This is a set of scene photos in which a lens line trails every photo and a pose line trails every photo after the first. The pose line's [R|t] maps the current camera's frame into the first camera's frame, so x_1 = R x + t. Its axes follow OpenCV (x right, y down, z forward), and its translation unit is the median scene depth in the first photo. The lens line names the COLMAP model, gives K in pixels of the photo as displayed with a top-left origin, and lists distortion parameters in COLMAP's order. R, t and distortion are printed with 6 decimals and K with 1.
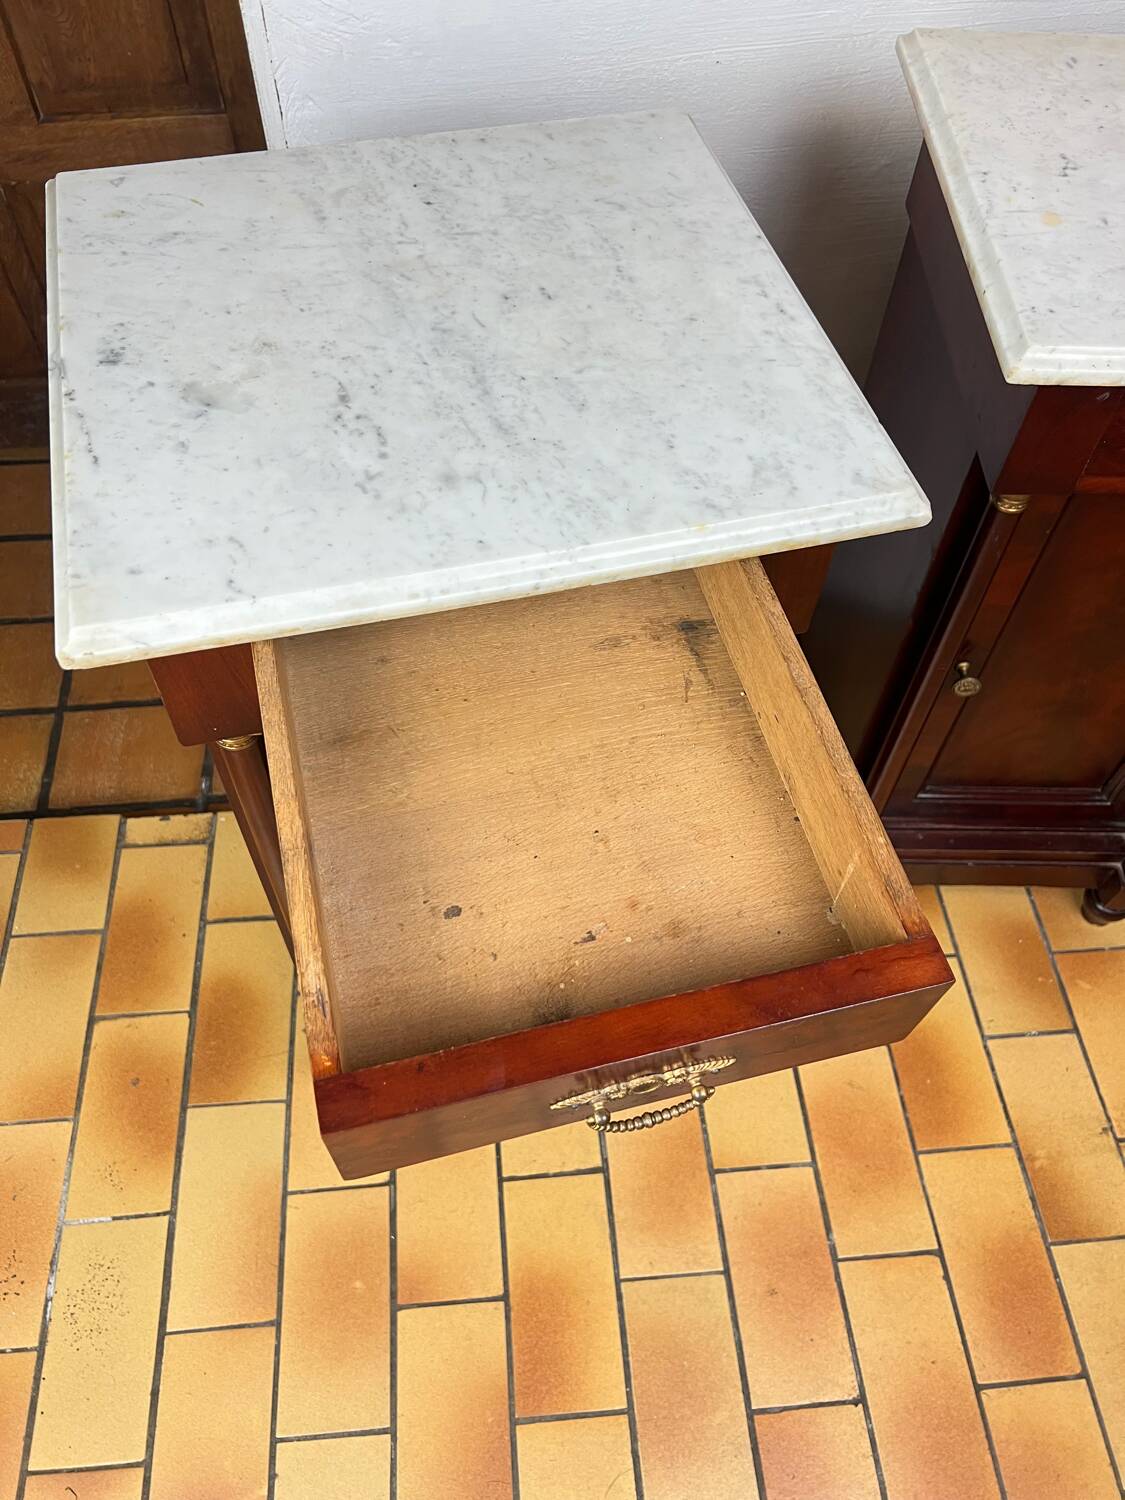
lens RADIAL K [[1137.8, 0, 552.2], [0, 1137.8, 760.3], [0, 0, 1]] dist [0.040210, -0.046783]
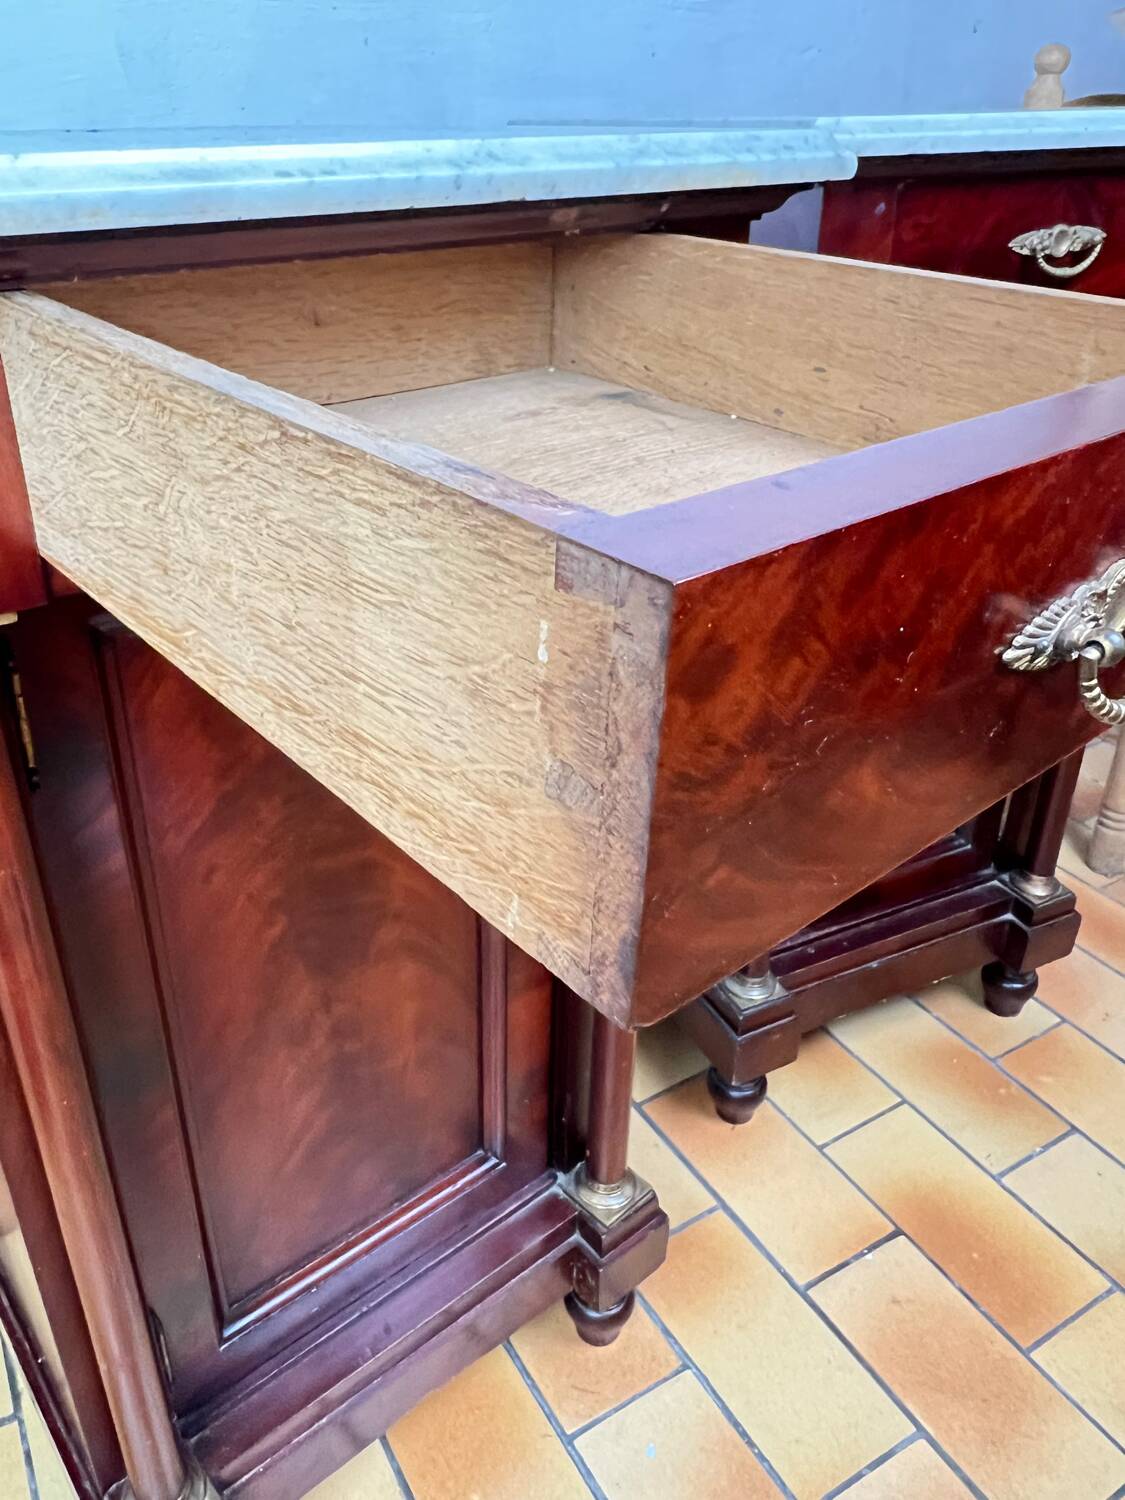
lens RADIAL K [[1137.8, 0, 503.2], [0, 1137.8, 713.6], [0, 0, 1]] dist [0.040210, -0.046783]
pose [[0.908258, -0.223248, 0.353875, -0.135921], [0.362375, 0.842518, -0.398557, 0.176422], [-0.209168, 0.490228, 0.846123, 0.276846]]
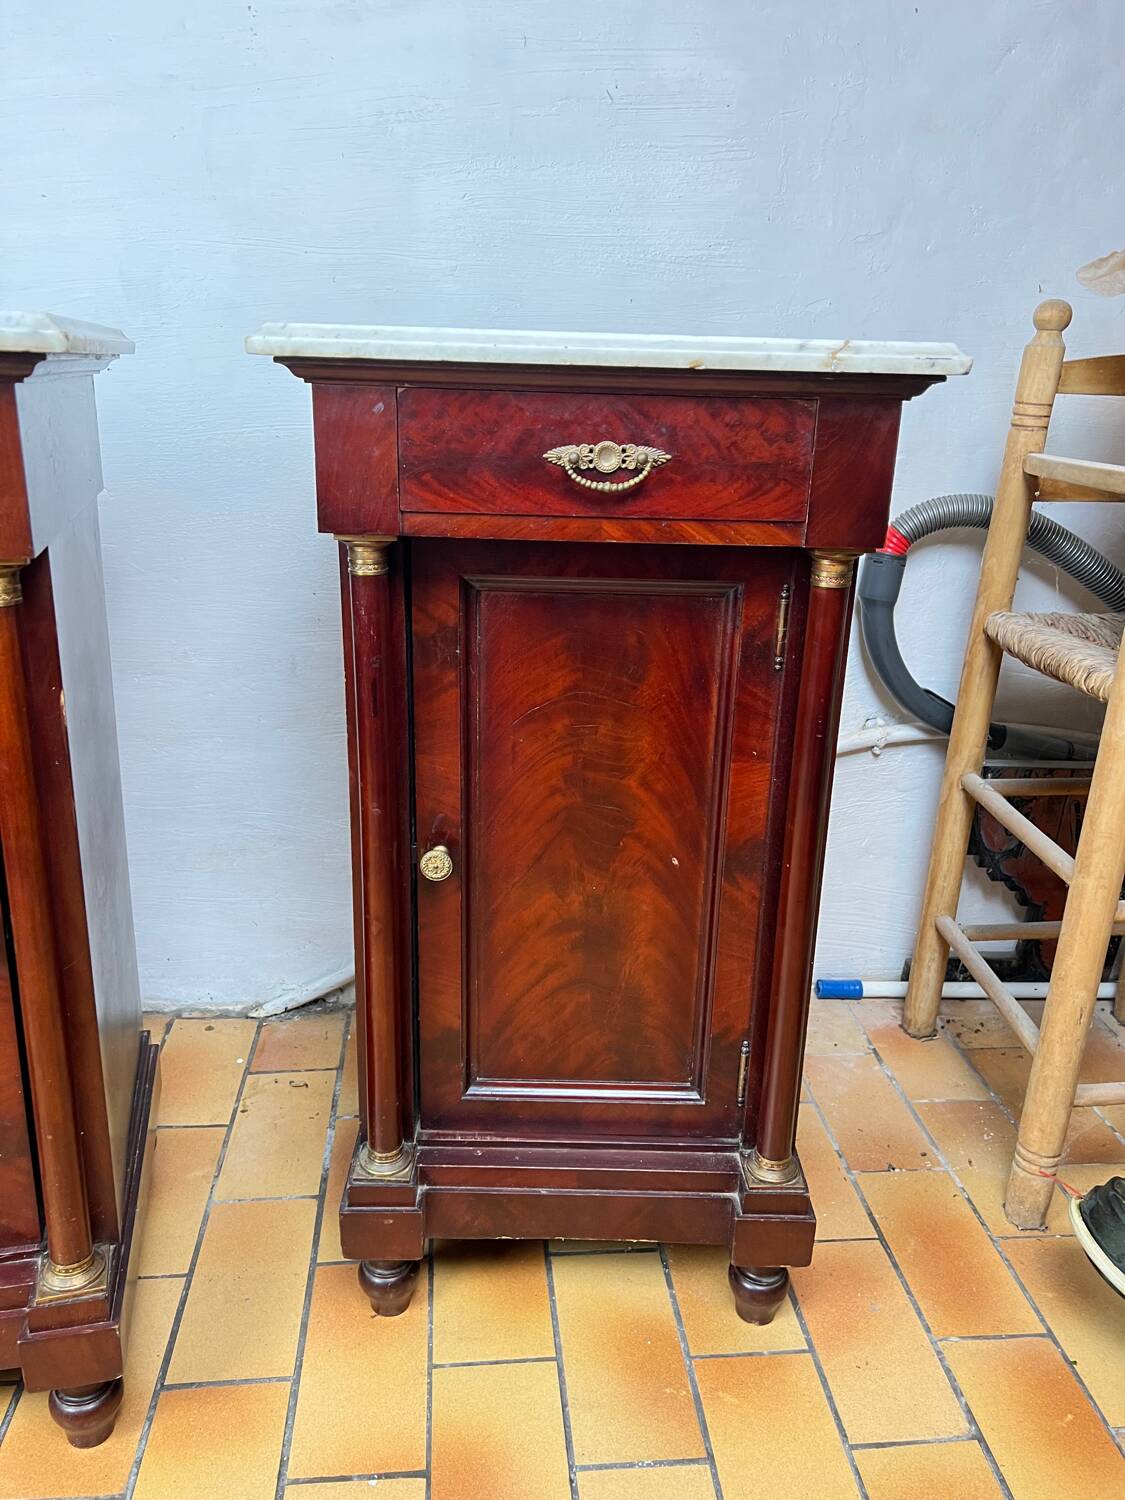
lens RADIAL K [[1137.8, 0, 564.9], [0, 1137.8, 753.8], [0, 0, 1]] dist [0.040210, -0.046783]
pose [[0.999791, 0.011332, 0.017018, 0.377144], [0.001183, 0.798895, -0.601469, 0.332503], [-0.020411, 0.601364, 0.798715, 0.209117]]
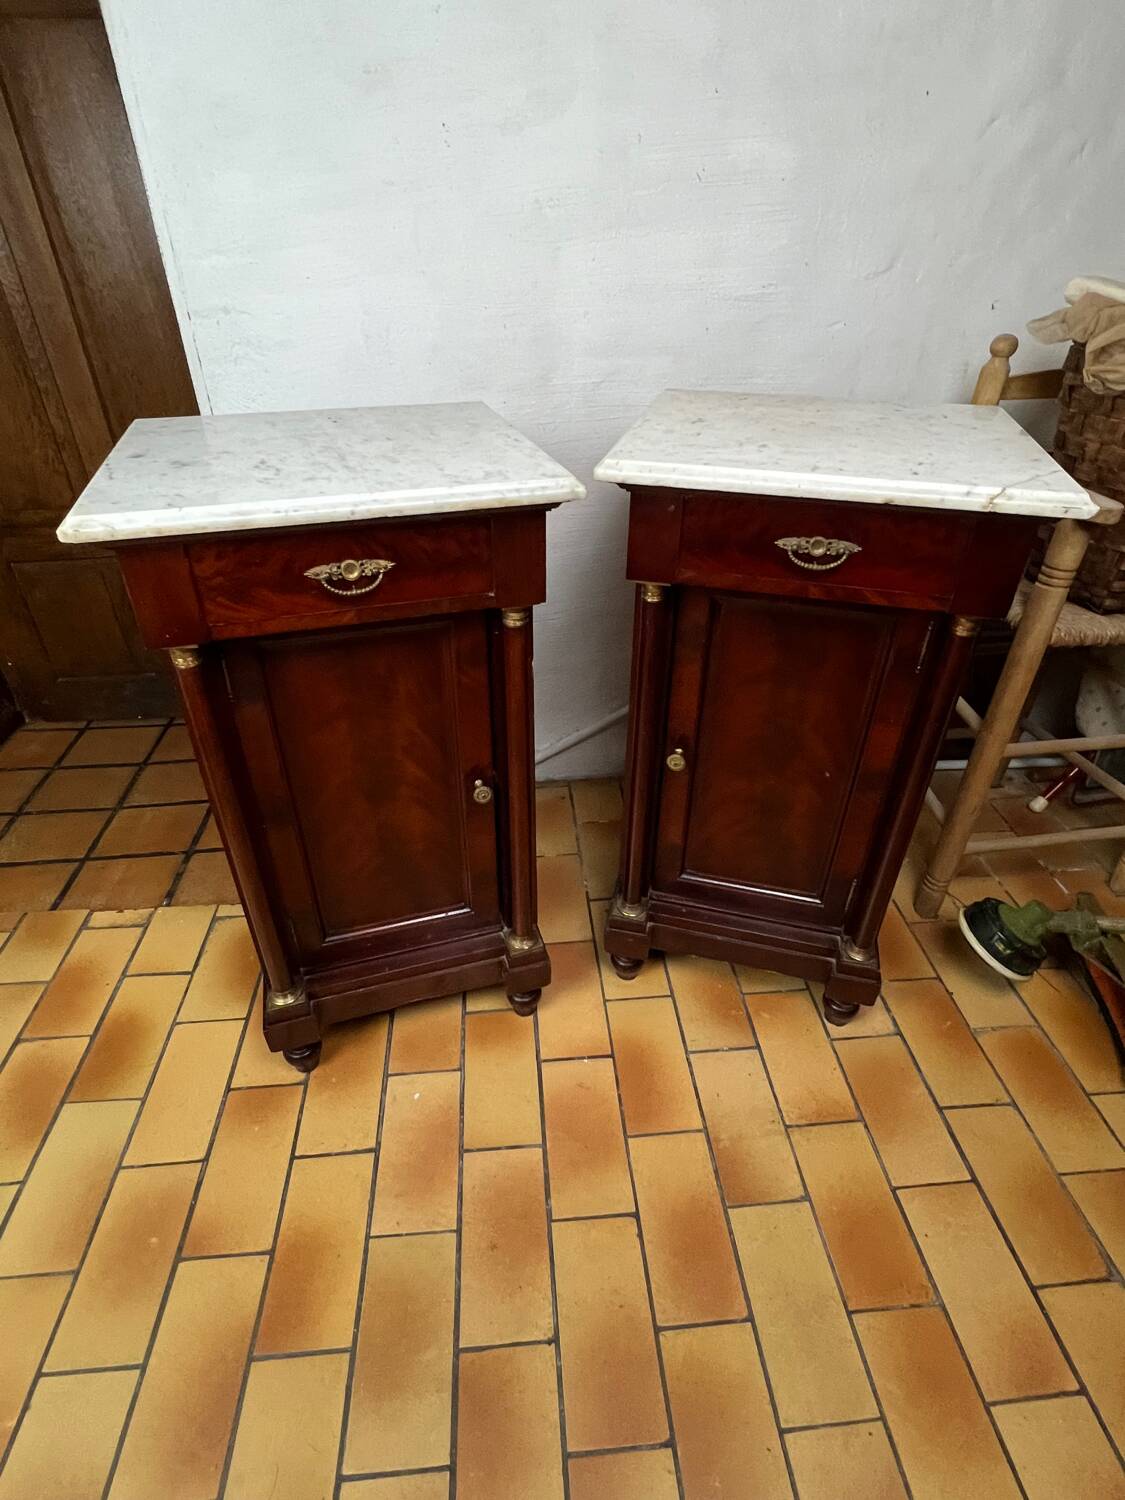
lens RADIAL K [[774.9, 0, 559.8], [0, 774.9, 743.2], [0, 0, 1]] dist [-0.005881, 0.003446]
pose [[0.999857, -0.012788, -0.011042, 0.259449], [0.007781, 0.928628, -0.370931, 0.255699], [0.014998, 0.370792, 0.928595, 0.042880]]
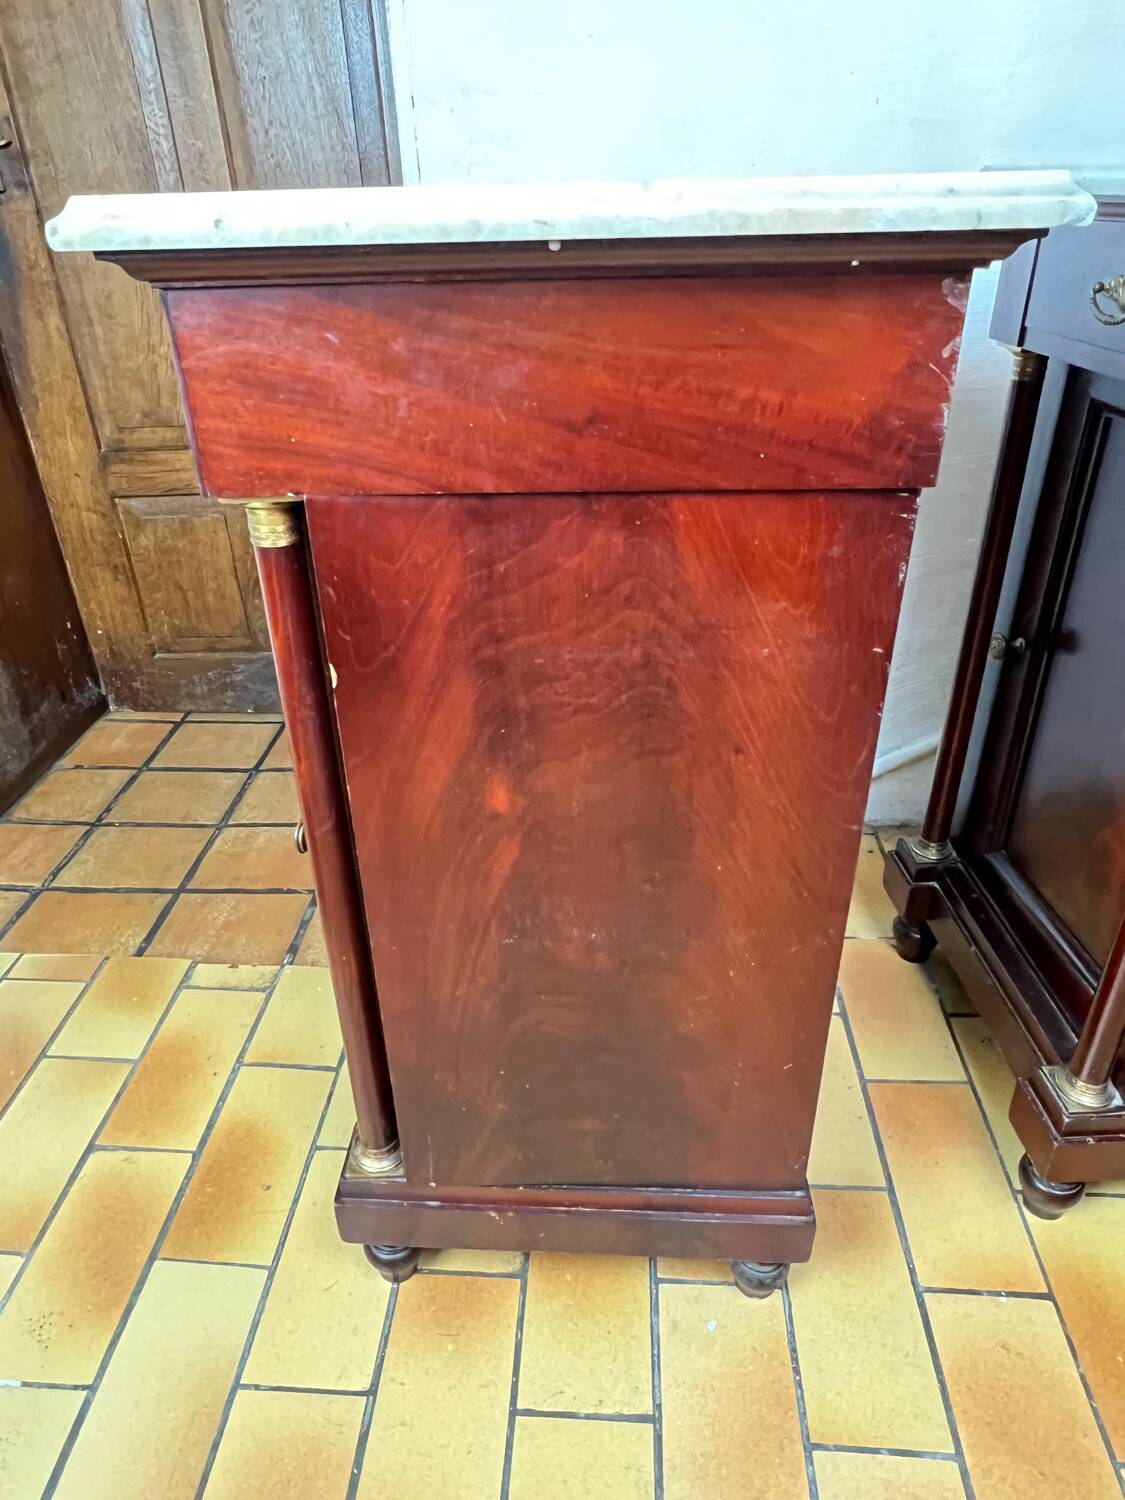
lens RADIAL K [[974.0, 0, 542.9], [0, 974.0, 733.0], [0, 0, 1]] dist [-0.005837, 0.002929]
pose [[0.985435, 0.035869, -0.166228, 0.061216], [-0.105266, 0.896378, -0.430611, 0.237145], [0.133558, 0.441837, 0.887098, 0.246558]]
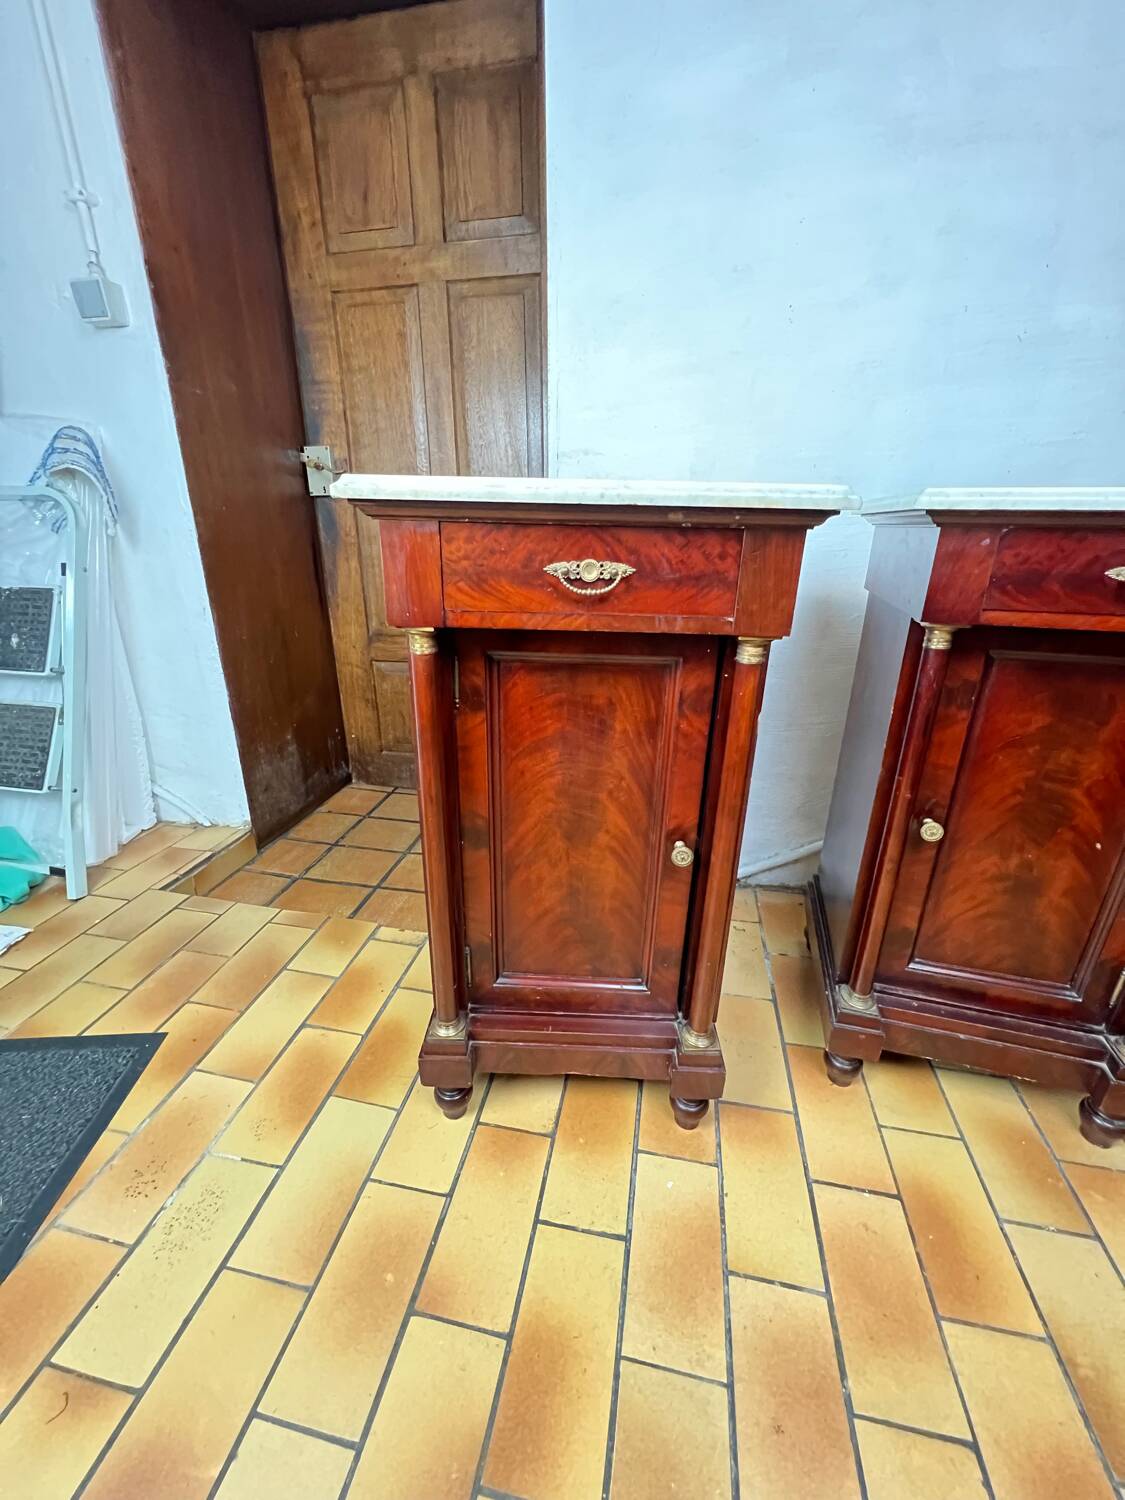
lens RADIAL K [[601.3, 0, 565.8], [0, 601.3, 746.4], [0, 0, 1]] dist [-0.002207, 0.000461]
pose [[0.962649, 0.091763, -0.254729, 0.092010], [-0.221252, 0.808888, -0.544745, 0.297057], [0.156059, 0.580758, 0.798978, 0.237936]]
